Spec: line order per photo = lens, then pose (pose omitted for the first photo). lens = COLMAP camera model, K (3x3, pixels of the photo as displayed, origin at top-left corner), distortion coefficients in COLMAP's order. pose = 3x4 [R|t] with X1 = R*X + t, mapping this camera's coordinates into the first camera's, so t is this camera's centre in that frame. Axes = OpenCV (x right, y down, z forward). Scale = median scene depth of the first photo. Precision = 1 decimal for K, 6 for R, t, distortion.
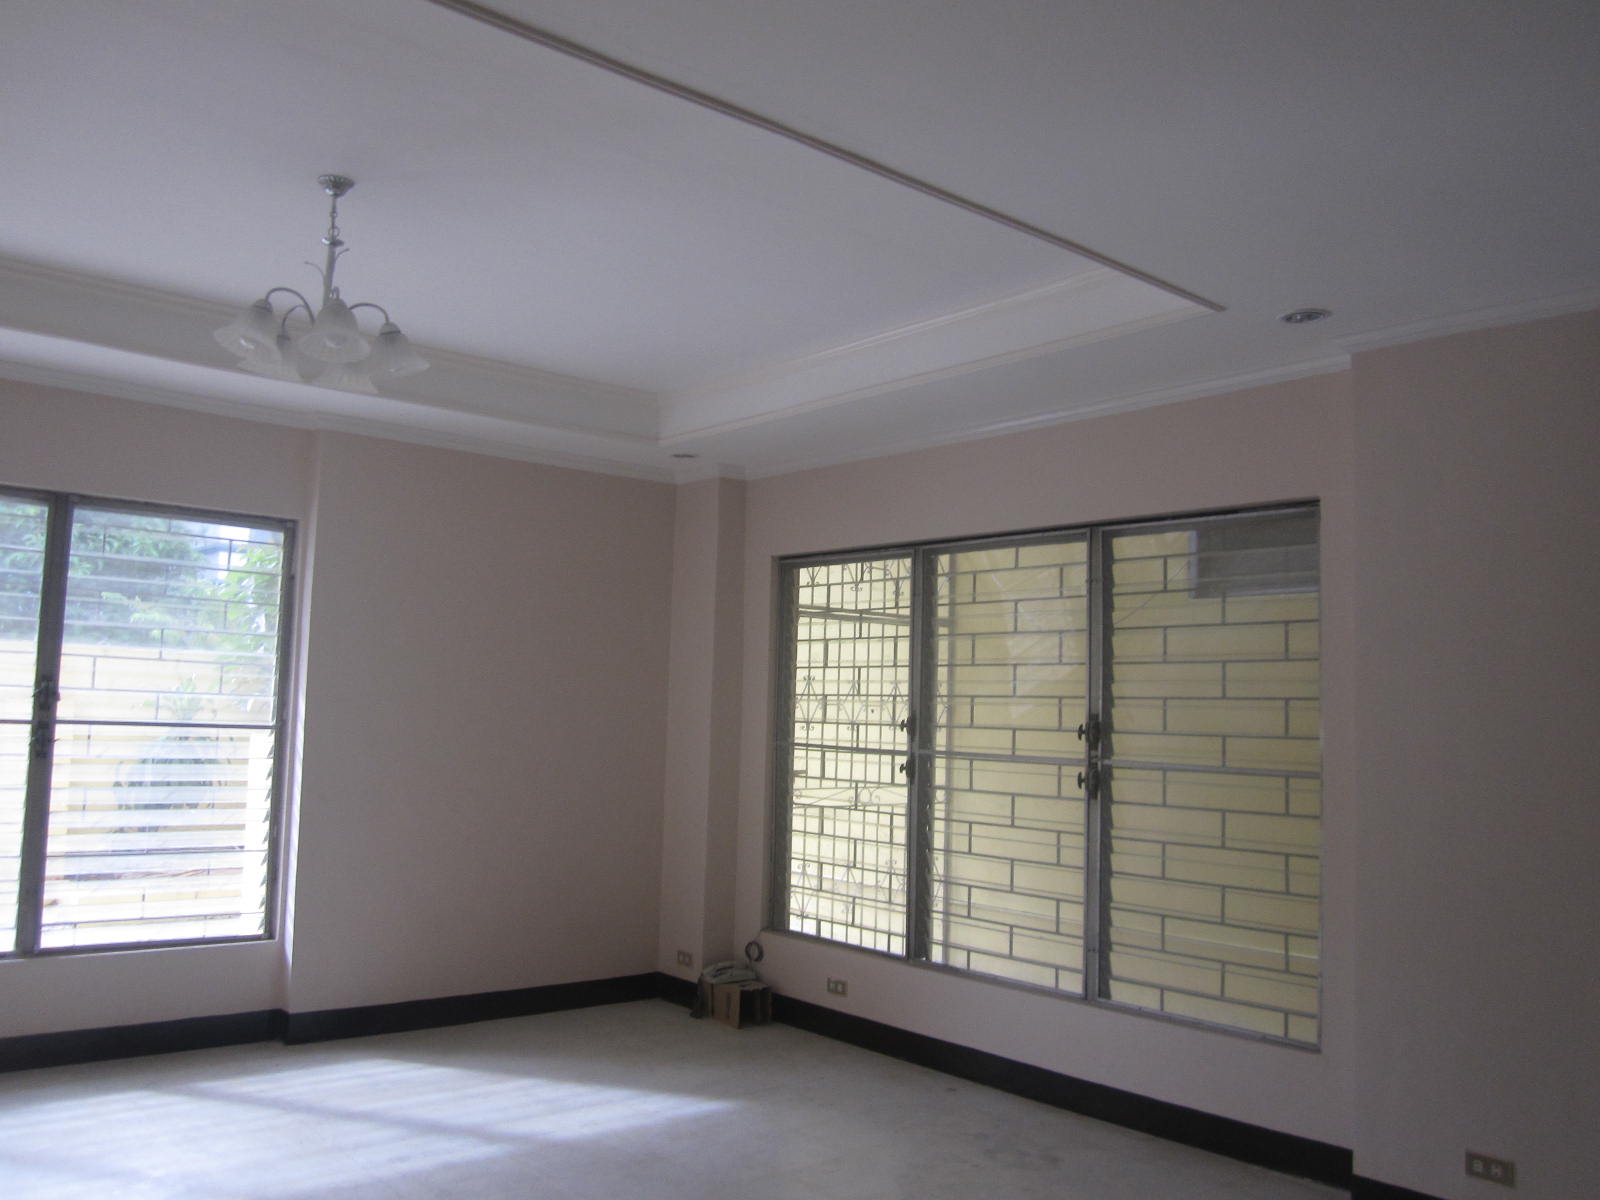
lens RADIAL K [[1302.5, 0, 800.0], [0, 1302.5, 600.0], [0, 0, 1]] dist [-0.091647, 0.001792]
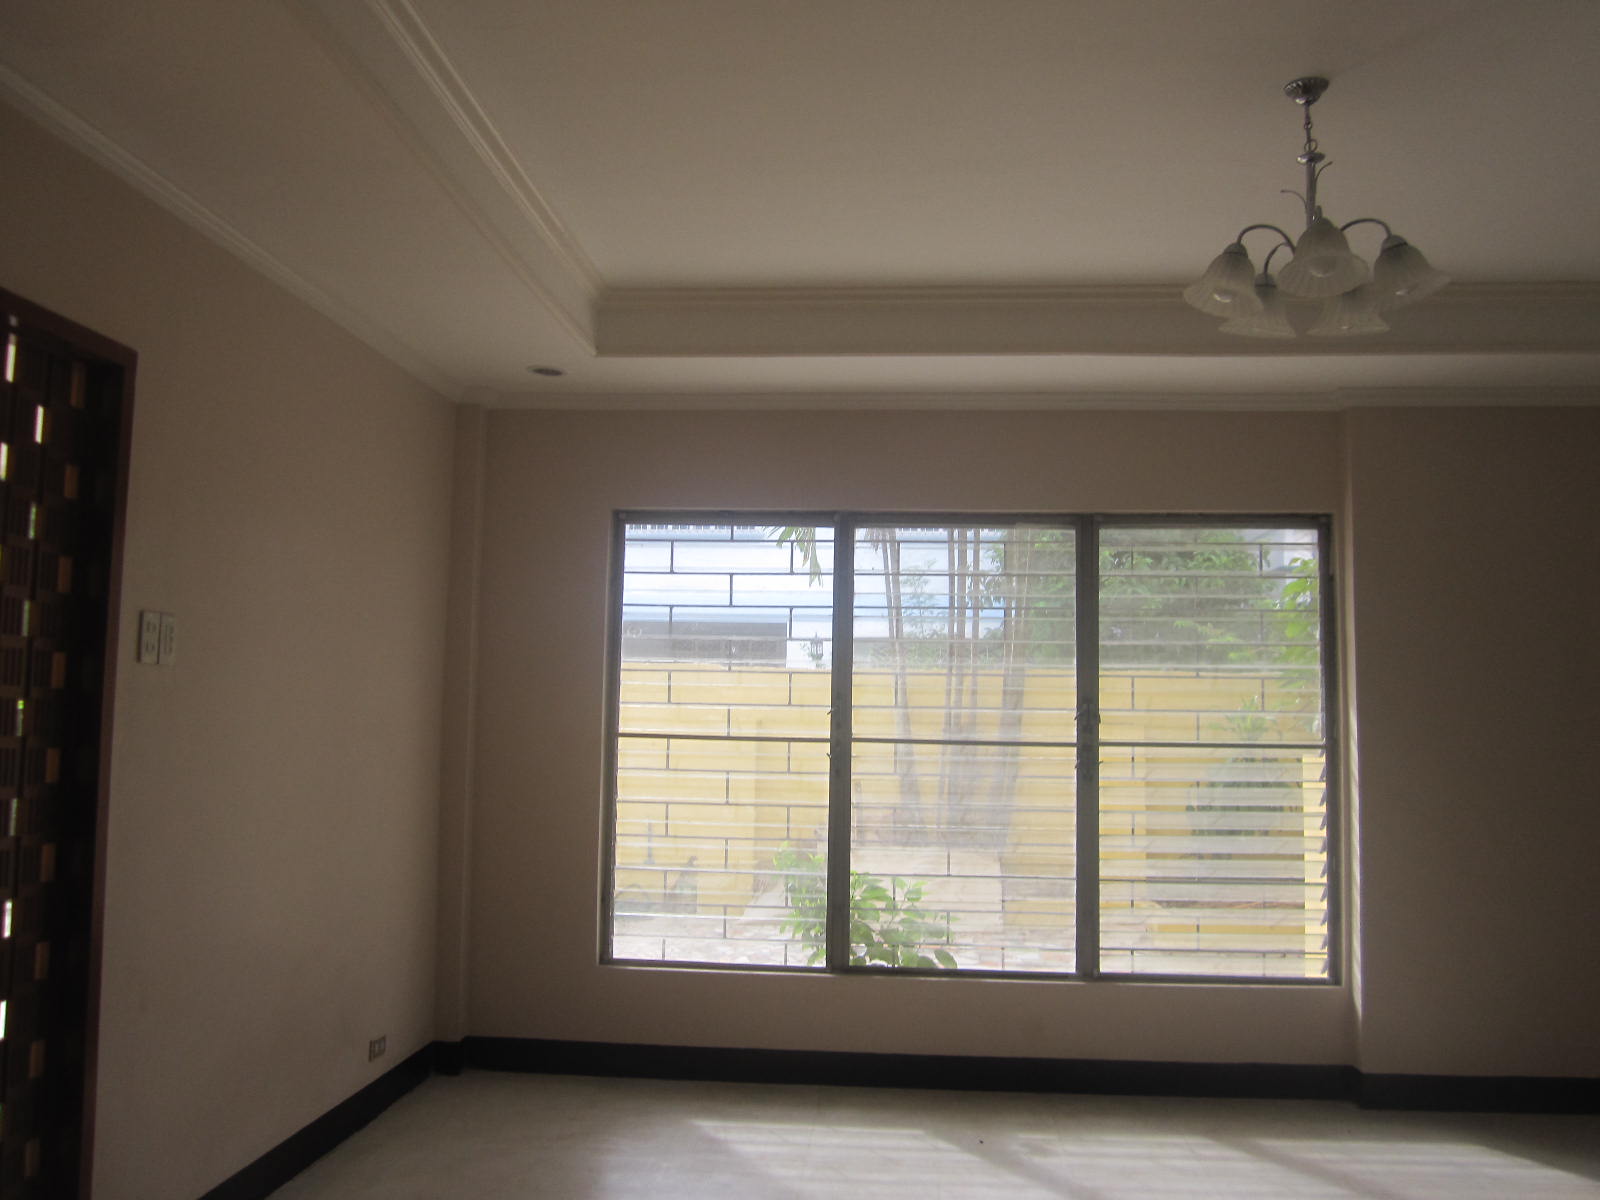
lens RADIAL K [[1317.5, 0, 800.0], [0, 1317.5, 600.0], [0, 0, 1]] dist [-0.039251, -0.011074]
pose [[0.703797, -0.080876, -0.705782, -0.015288], [0.069346, 0.996575, -0.045048, 0.013368], [0.707008, -0.017239, 0.706995, 0.099192]]
